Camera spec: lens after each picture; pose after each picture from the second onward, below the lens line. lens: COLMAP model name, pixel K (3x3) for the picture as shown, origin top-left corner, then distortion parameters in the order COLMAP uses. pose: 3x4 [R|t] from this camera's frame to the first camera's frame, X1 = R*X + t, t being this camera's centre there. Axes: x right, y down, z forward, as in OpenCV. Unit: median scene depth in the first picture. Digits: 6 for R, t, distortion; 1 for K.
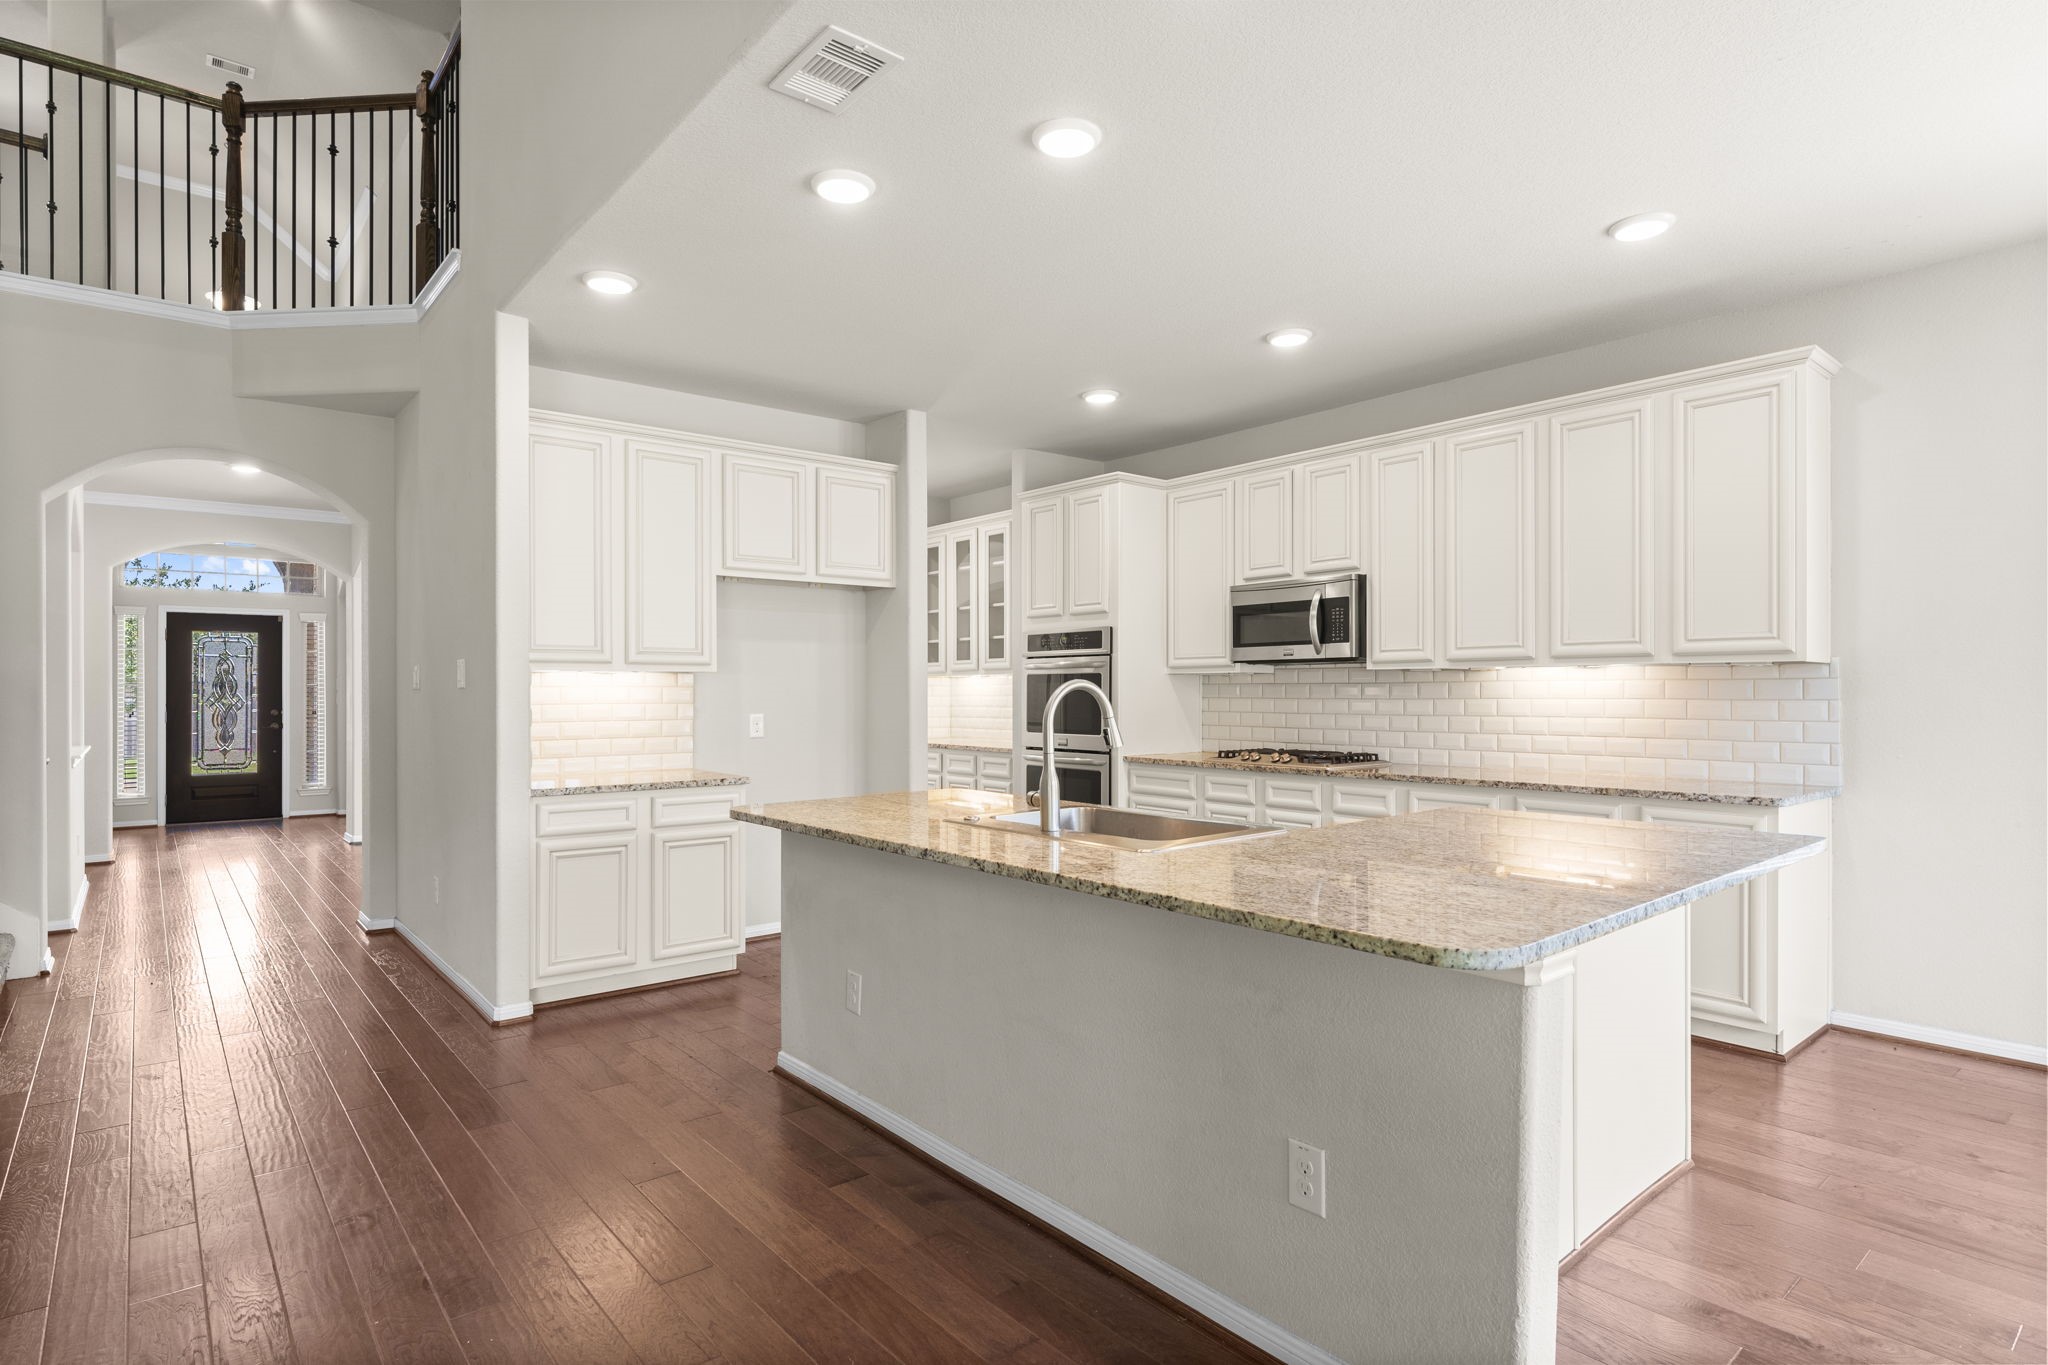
lens RADIAL K [[1065.9, 0, 1028.3], [0, 1065.9, 694.4], [0, 0, 1]] dist [0.002832, 0.000505]
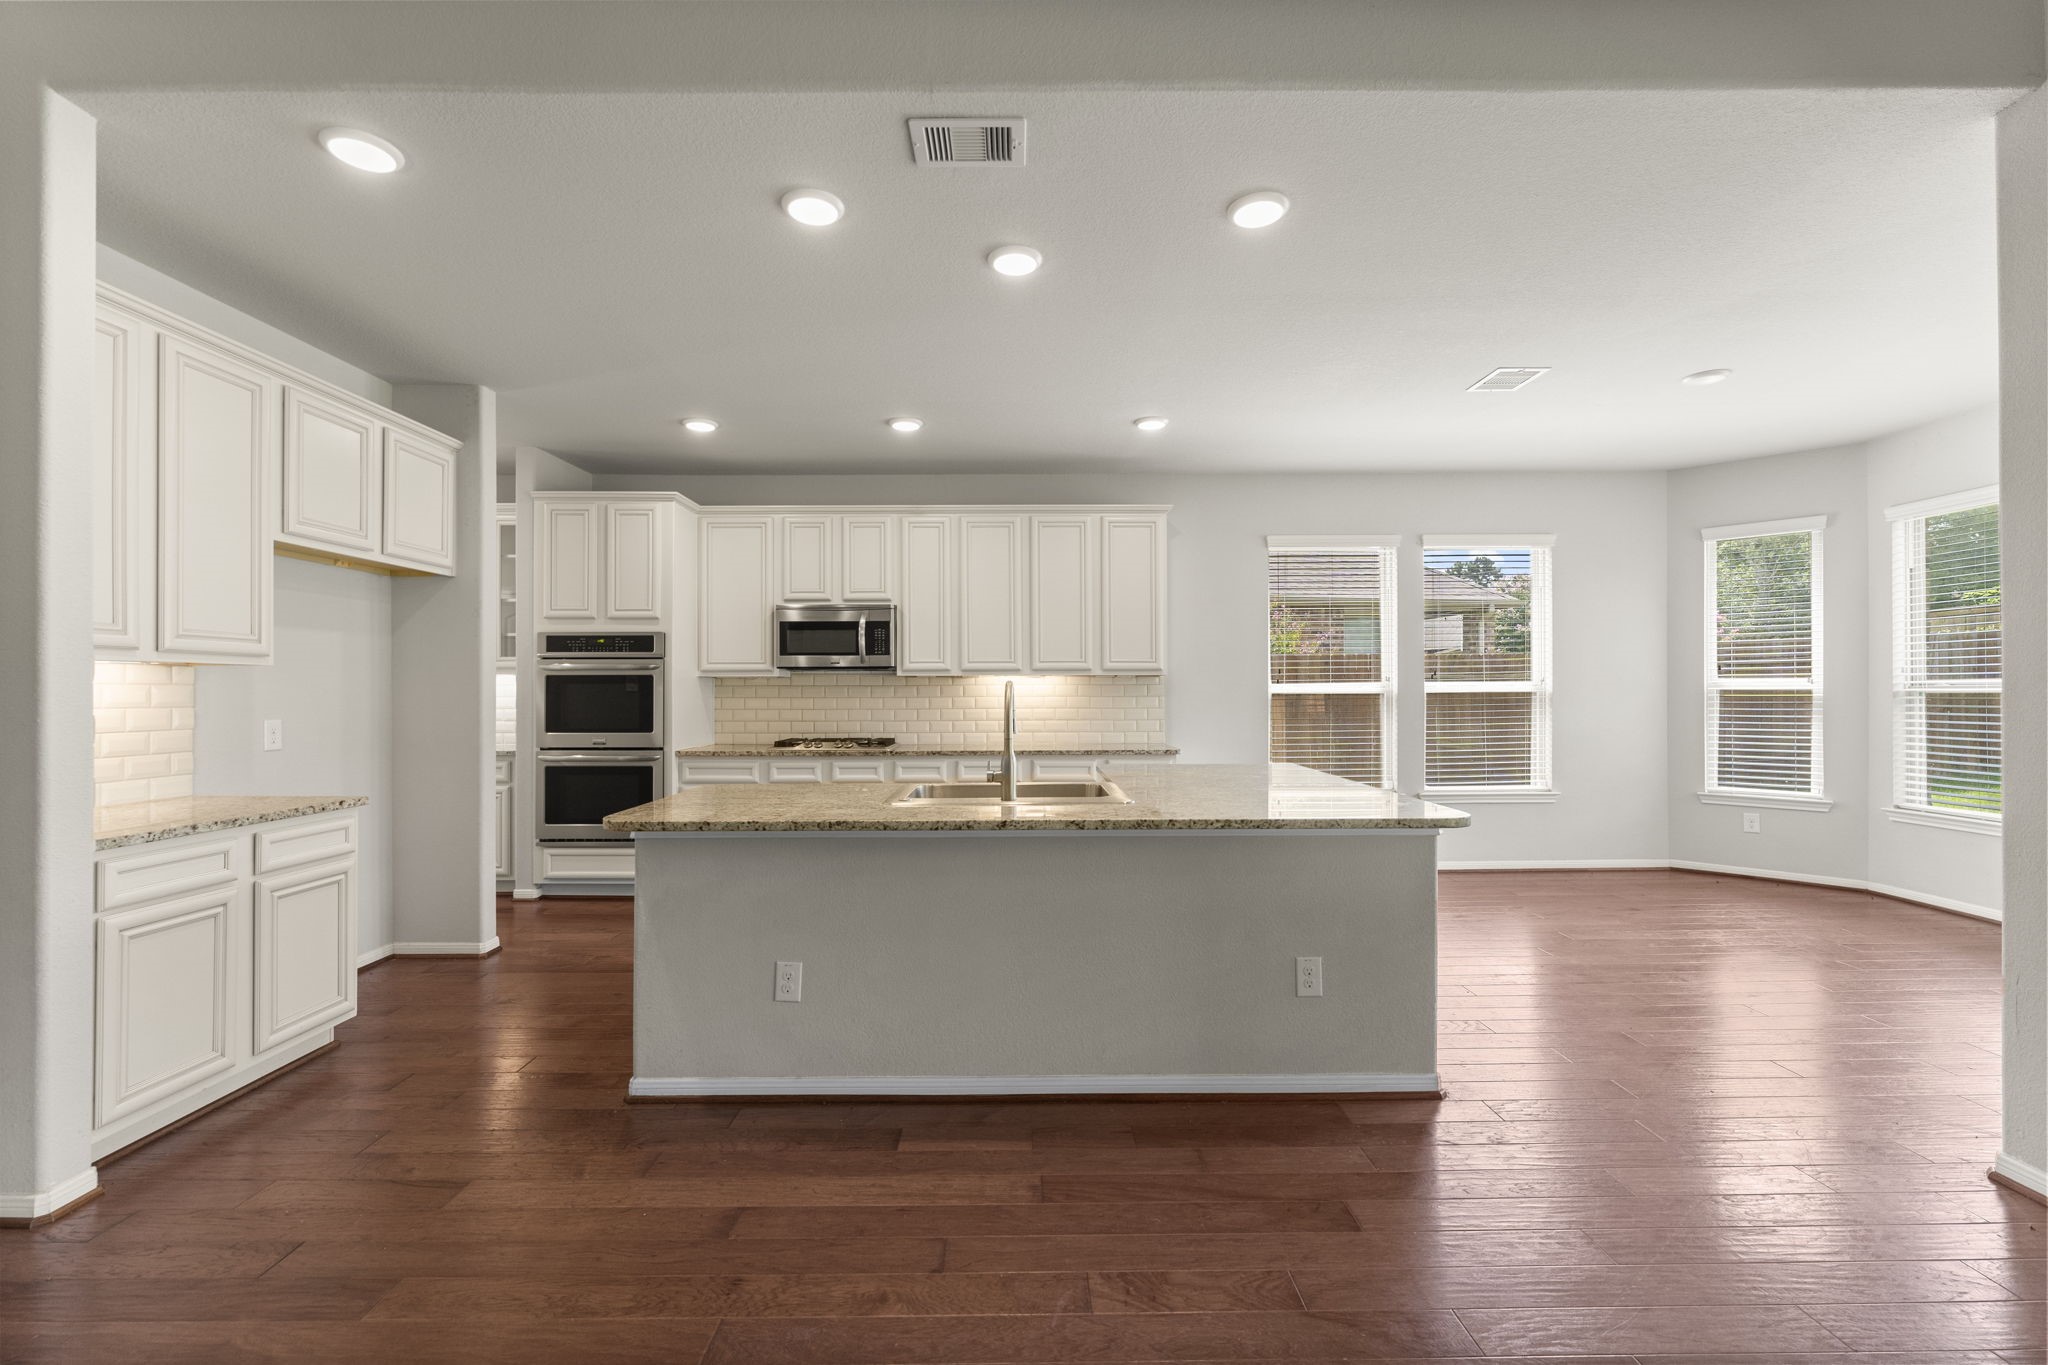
lens RADIAL K [[848.7, 0, 1025.9], [0, 848.7, 687.3], [0, 0, 1]] dist [-0.003403, 0.000231]
pose [[0.634761, 0.005586, 0.772688, -0.401534], [0.002946, 0.999949, -0.009649, 0.002248], [-0.772703, 0.008401, 0.634713, 0.184798]]
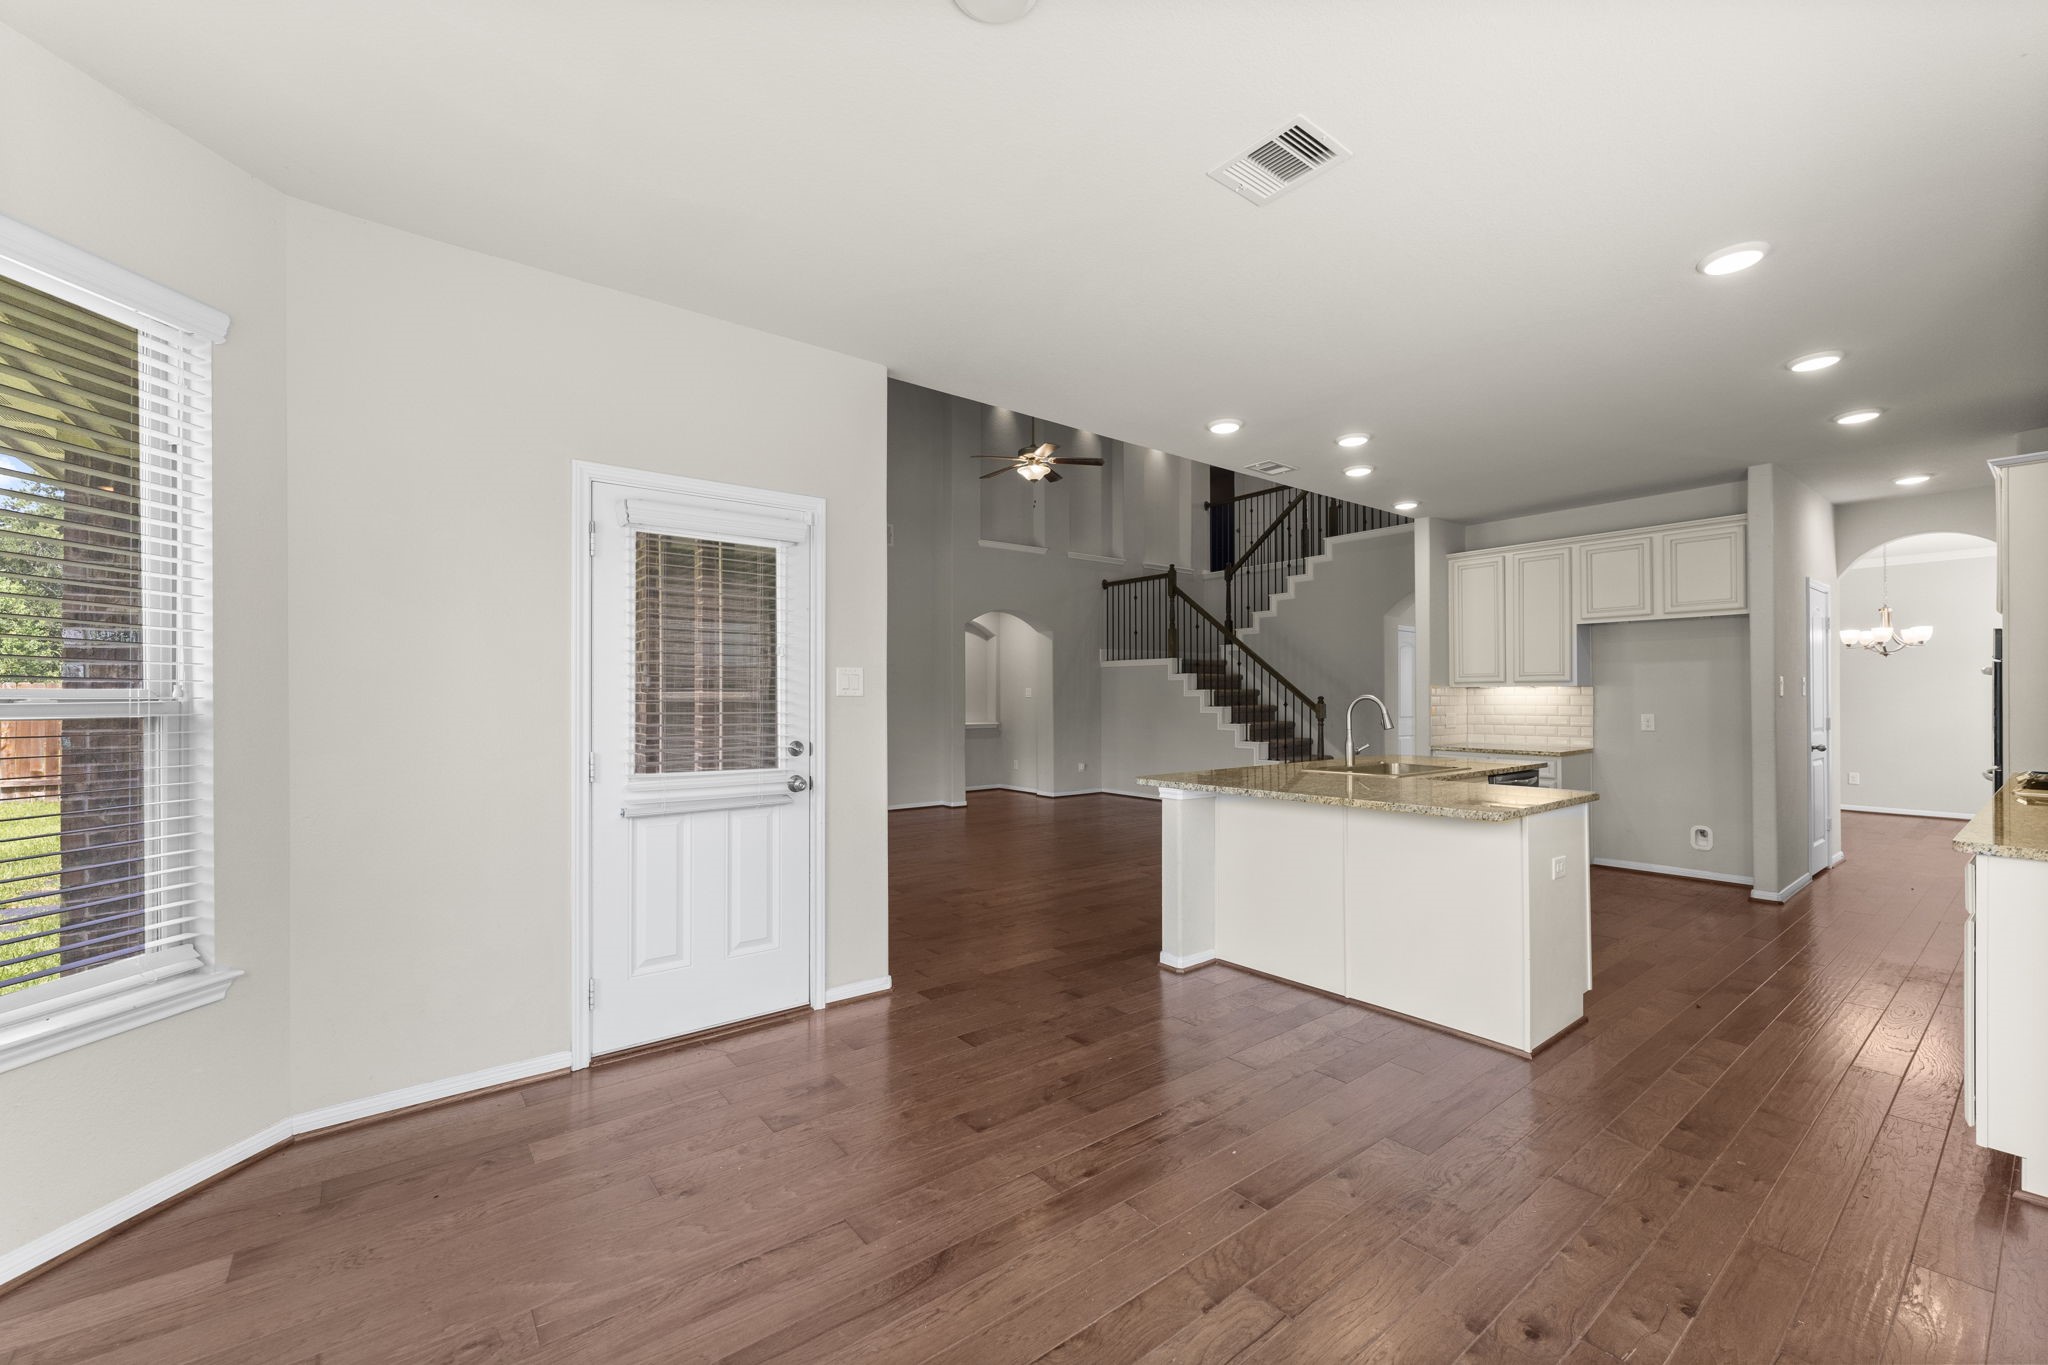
lens RADIAL K [[841.5, 0, 1020.0], [0, 841.5, 679.5], [0, 0, 1]] dist [-0.001188, -0.000060]
pose [[-0.032184, -0.018189, -0.999316, 0.919710], [-0.000786, 0.999835, -0.018173, -0.006804], [0.999482, 0.000201, -0.032193, 0.204764]]
